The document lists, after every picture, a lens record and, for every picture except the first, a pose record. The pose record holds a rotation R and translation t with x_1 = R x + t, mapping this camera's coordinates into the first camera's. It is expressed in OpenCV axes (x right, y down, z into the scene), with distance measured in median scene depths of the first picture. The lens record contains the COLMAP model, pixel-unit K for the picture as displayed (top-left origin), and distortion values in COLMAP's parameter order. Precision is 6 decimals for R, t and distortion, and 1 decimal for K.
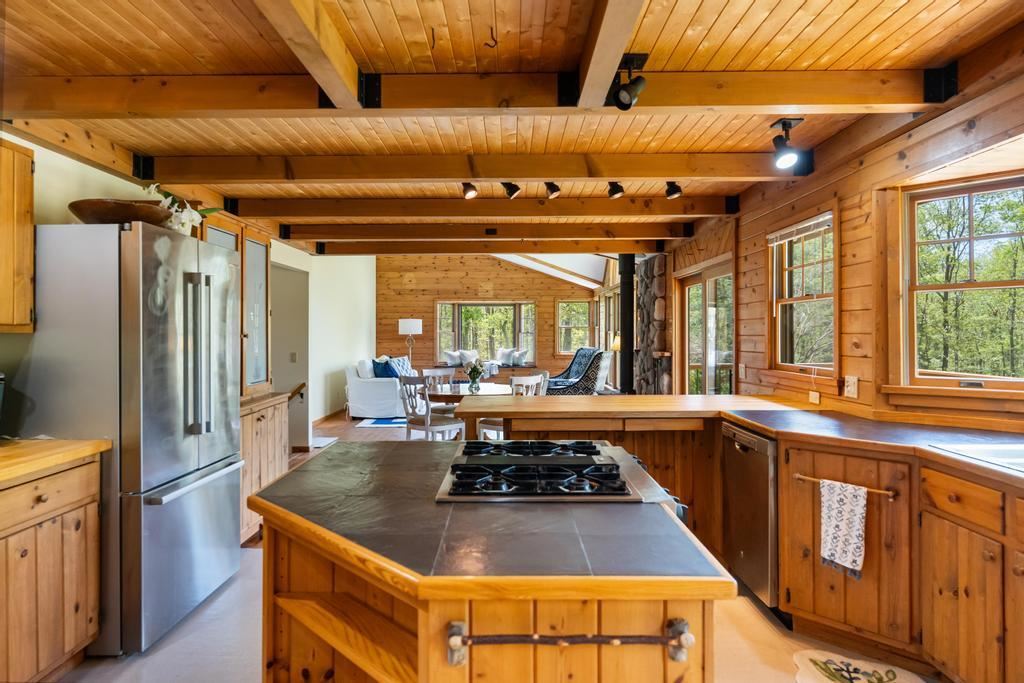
lens RADIAL K [[608.2, 0, 516.0], [0, 608.2, 332.8], [0, 0, 1]] dist [0.003419, 0.001662]
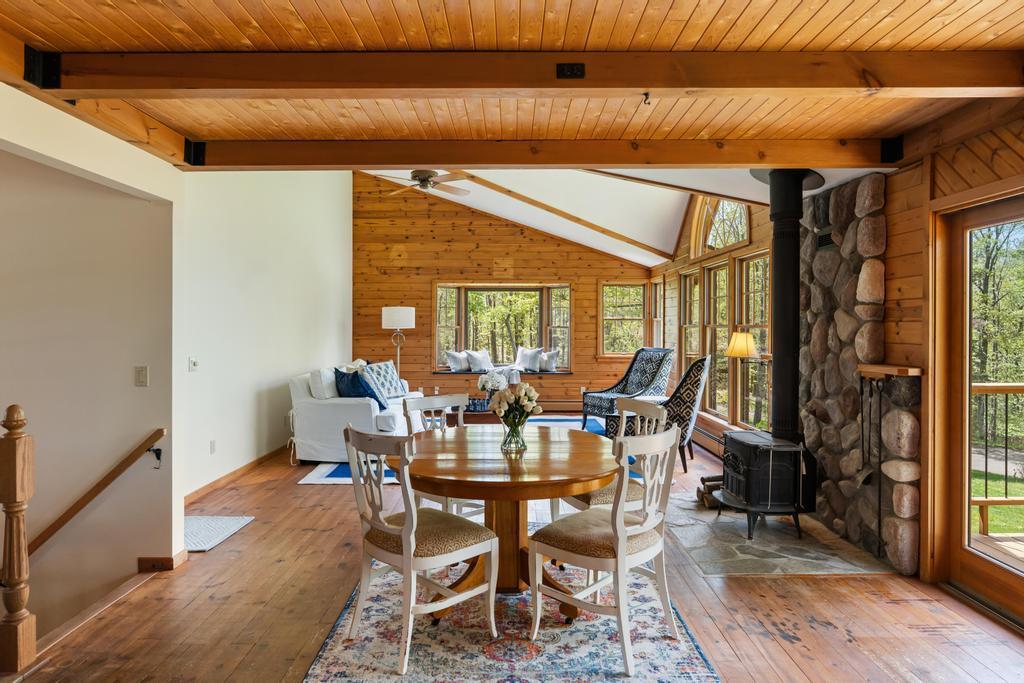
lens RADIAL K [[608.2, 0, 516.6], [0, 608.2, 325.1], [0, 0, 1]] dist [0.003419, 0.001662]
pose [[0.999998, 0.001861, 0.000131, -0.036381], [-0.001860, 0.999994, -0.002855, 0.000118], [-0.000136, 0.002854, 0.999996, 0.293083]]
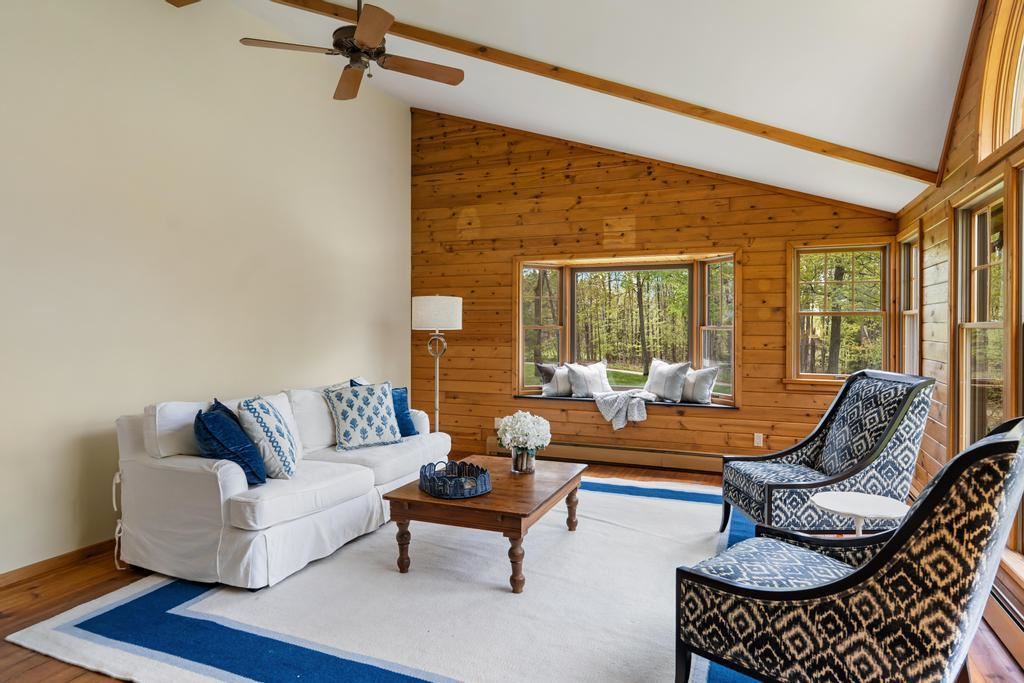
lens RADIAL K [[608.2, 0, 513.6], [0, 608.2, 323.3], [0, 0, 1]] dist [0.003419, 0.001662]
pose [[0.917495, -0.000738, -0.397746, 0.063299], [-0.001745, 0.999981, -0.005881, -0.000057], [0.397743, 0.006090, 0.917477, 0.601444]]
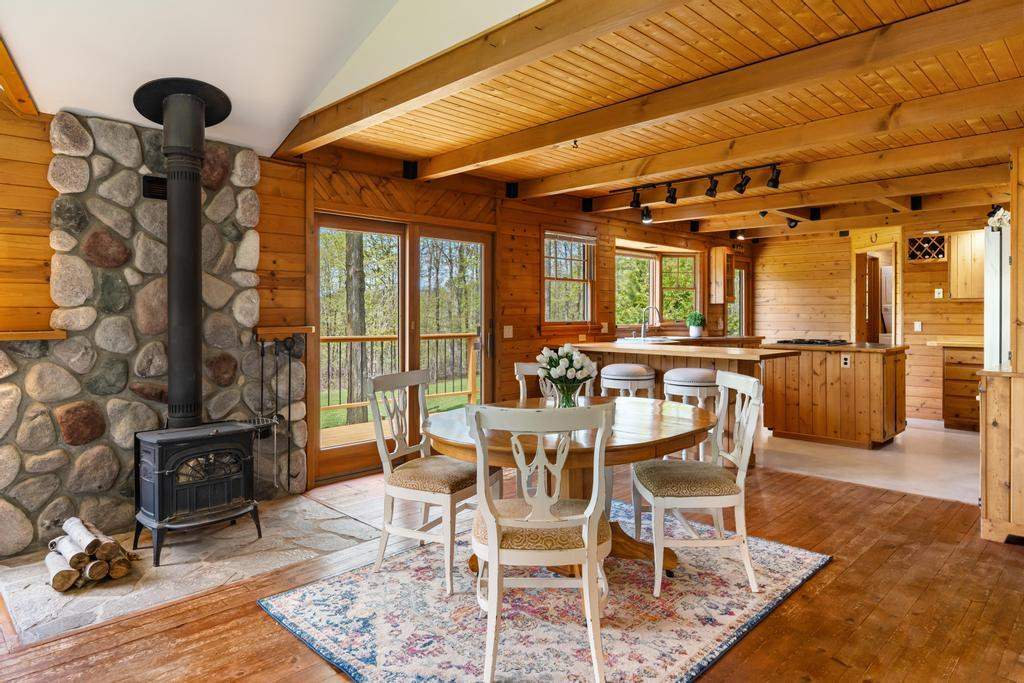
lens RADIAL K [[608.2, 0, 518.6], [0, 608.2, 315.7], [0, 0, 1]] dist [0.003419, 0.001662]
pose [[-0.705738, -0.001927, 0.708470, -0.192275], [0.000811, 0.999993, 0.003528, 0.011240], [-0.708472, 0.003064, -0.705732, 0.731890]]
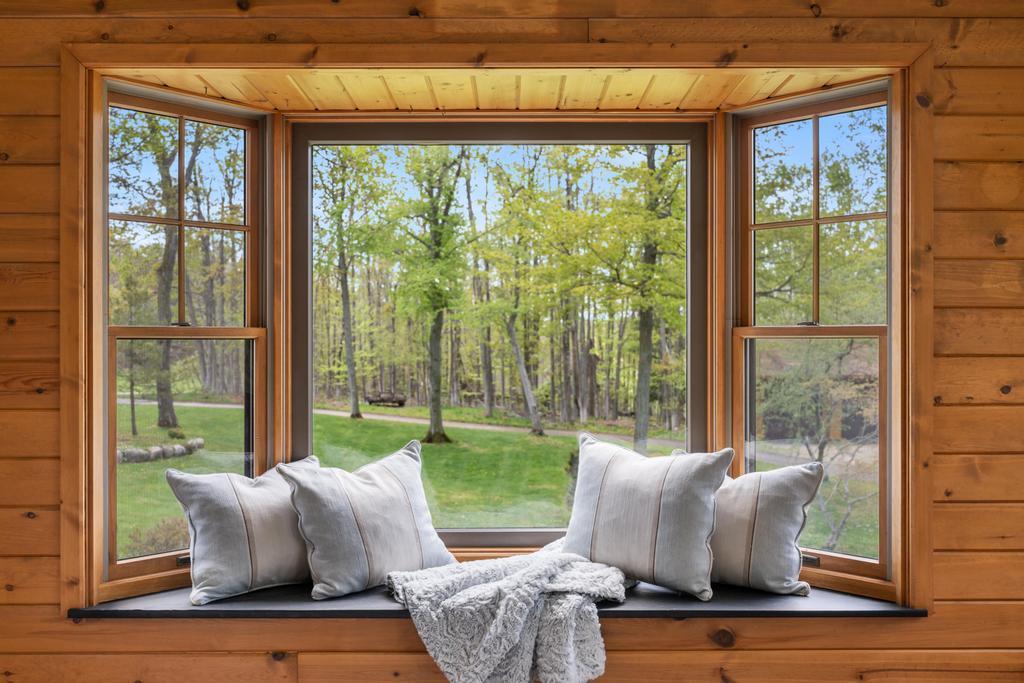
lens RADIAL K [[939.2, 0, 514.3], [0, 939.2, 343.9], [0, 0, 1]] dist [-0.006411, 0.000000]
pose [[0.999935, -0.002536, -0.011157, -0.047826], [0.002613, 0.999973, 0.006901, 0.001654], [0.011139, -0.006930, 0.999914, 0.884216]]
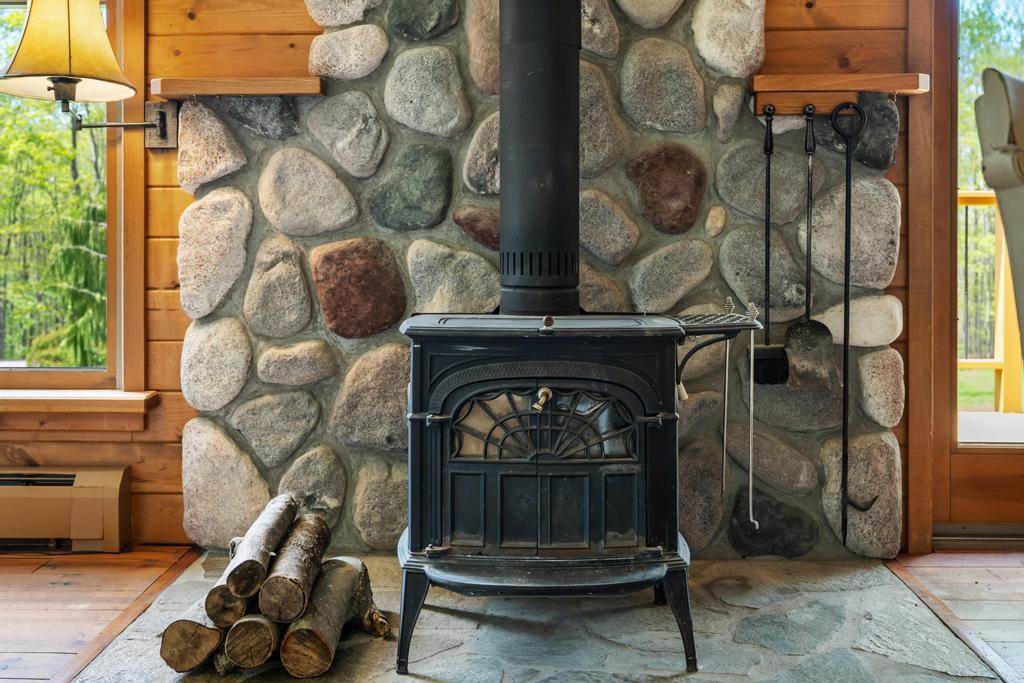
lens RADIAL K [[1015.3, 0, 524.1], [0, 1015.3, 253.3], [0, 0, 1]] dist [0.007433, 0.000000]
pose [[0.046323, -0.019351, 0.998739, -0.061333], [0.005404, 0.999803, 0.019121, 0.049165], [-0.998912, 0.004511, 0.046418, 0.636521]]
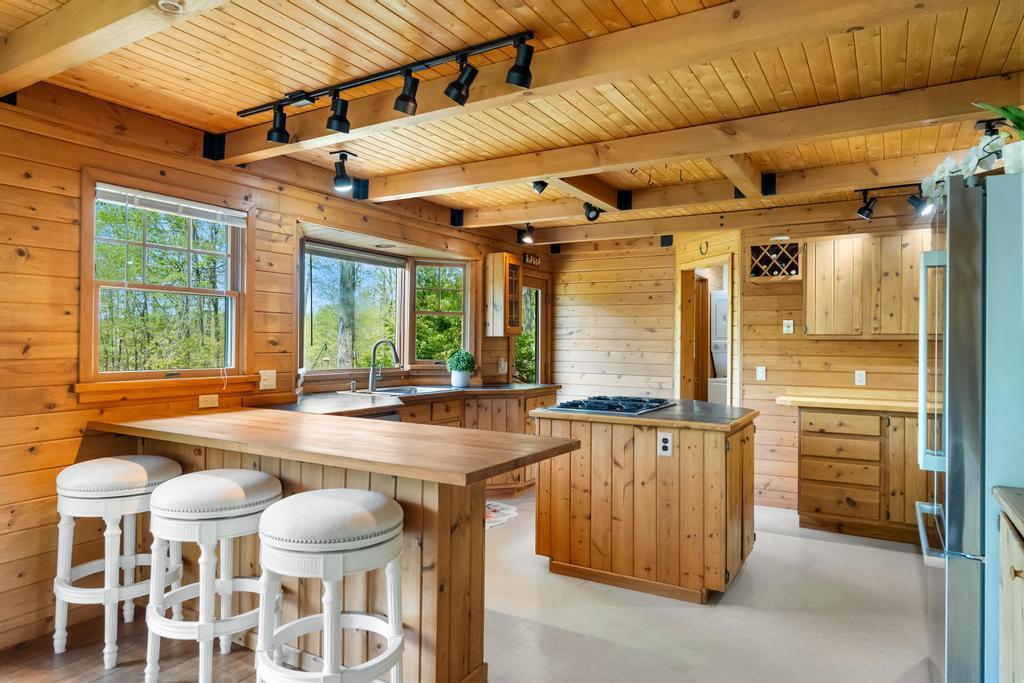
lens RADIAL K [[633.4, 0, 508.6], [0, 633.4, 339.8], [0, 0, 1]] dist [-0.000884, 0.001993]
pose [[-0.855166, -0.005030, 0.518330, -0.120919], [-0.008568, 0.999953, -0.004432, 0.004360], [-0.518284, -0.008231, -0.855169, 0.489230]]
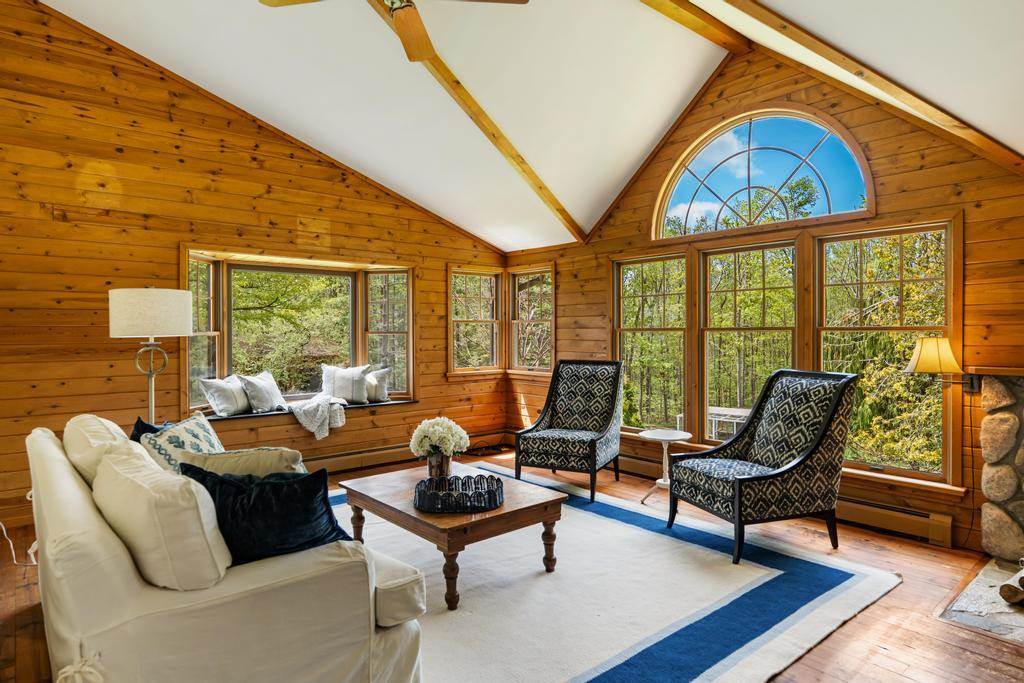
lens RADIAL K [[586.5, 0, 512.7], [0, 586.5, 334.1], [0, 0, 1]] dist [-0.002927, 0.003435]
pose [[0.766772, -0.005659, 0.641895, -0.227176], [0.004817, 0.999984, 0.003063, 0.000611], [-0.641902, 0.000743, 0.766786, 0.640141]]
